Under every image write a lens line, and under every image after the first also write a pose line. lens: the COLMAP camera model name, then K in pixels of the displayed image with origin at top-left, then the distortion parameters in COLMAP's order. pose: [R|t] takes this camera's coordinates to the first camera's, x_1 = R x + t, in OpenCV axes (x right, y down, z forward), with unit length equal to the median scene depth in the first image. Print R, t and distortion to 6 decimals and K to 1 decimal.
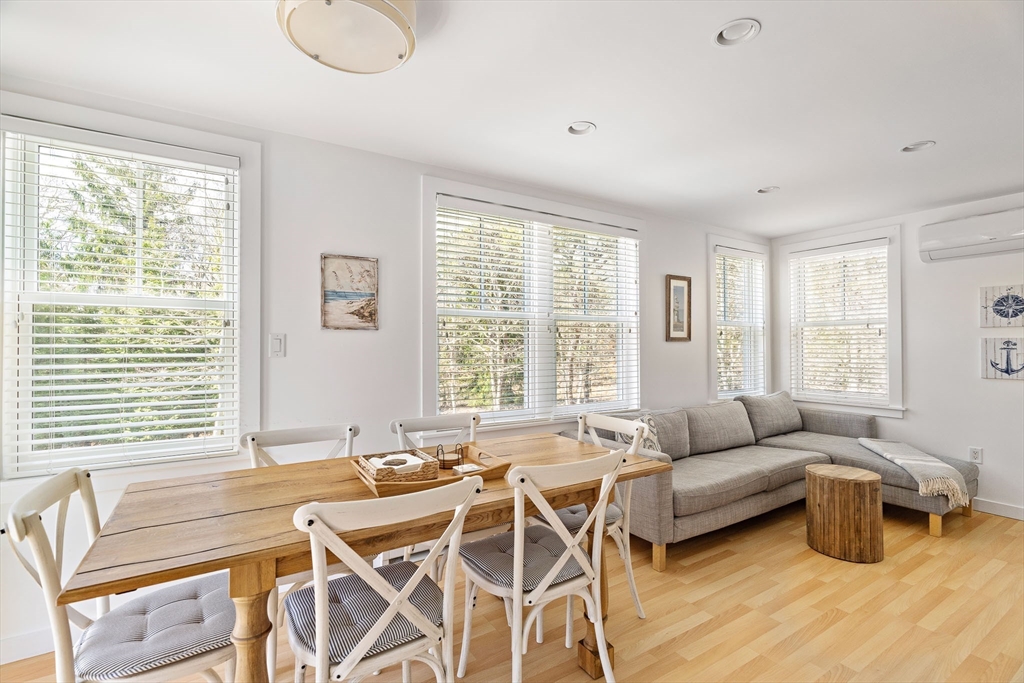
lens RADIAL K [[464.9, 0, 515.5], [0, 464.9, 343.3], [0, 0, 1]] dist [-0.002183, -0.000438]
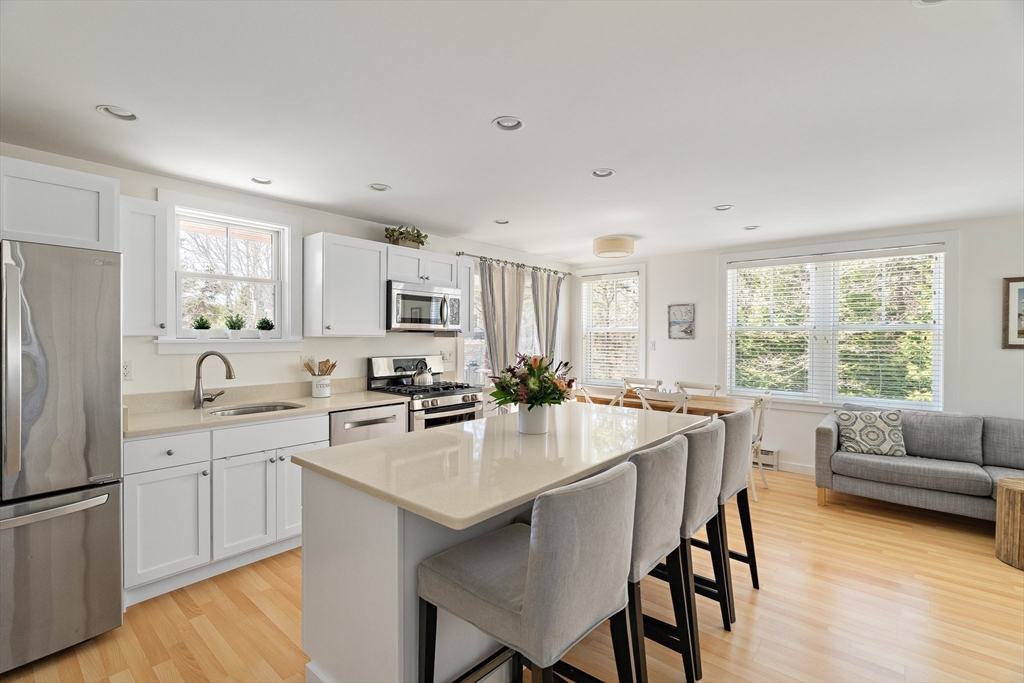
lens RADIAL K [[464.9, 0, 508.4], [0, 464.9, 340.1], [0, 0, 1]] dist [-0.002183, -0.000438]
pose [[0.294392, 0.011890, -0.955611, 1.417121], [-0.000958, 0.999926, 0.012146, -0.048483], [0.955684, -0.002660, 0.294382, -0.373603]]
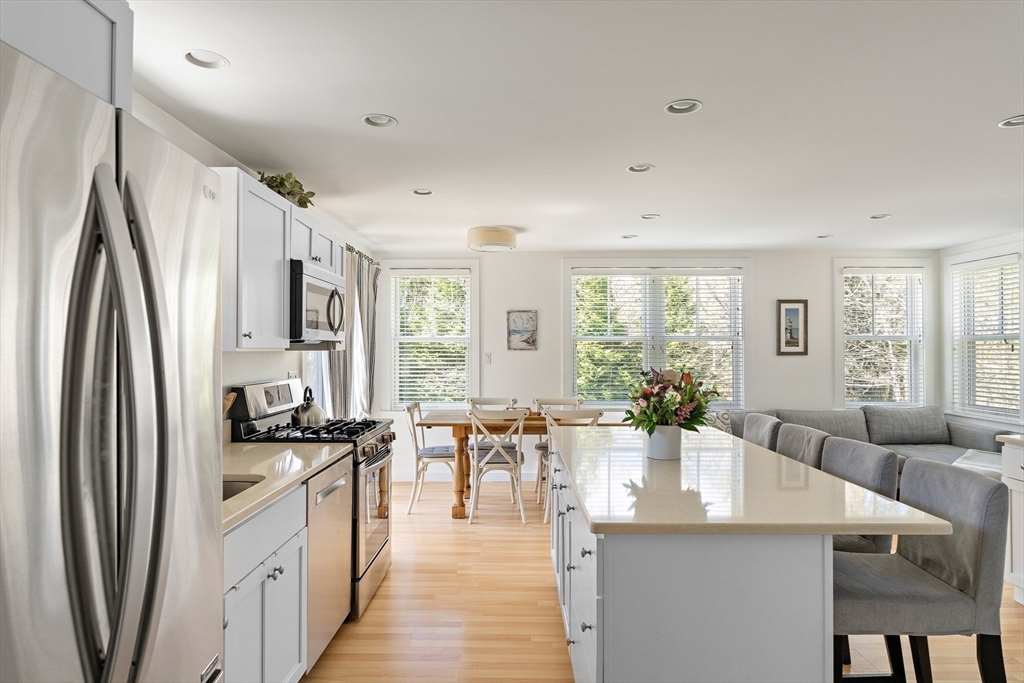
lens RADIAL K [[621.3, 0, 511.4], [0, 621.3, 342.3], [0, 0, 1]] dist [0.000485, -0.000158]
pose [[0.845623, -0.003079, -0.533771, 0.913047], [0.001828, 0.999994, -0.002871, -0.052593], [0.533777, 0.001452, 0.845624, -1.096253]]
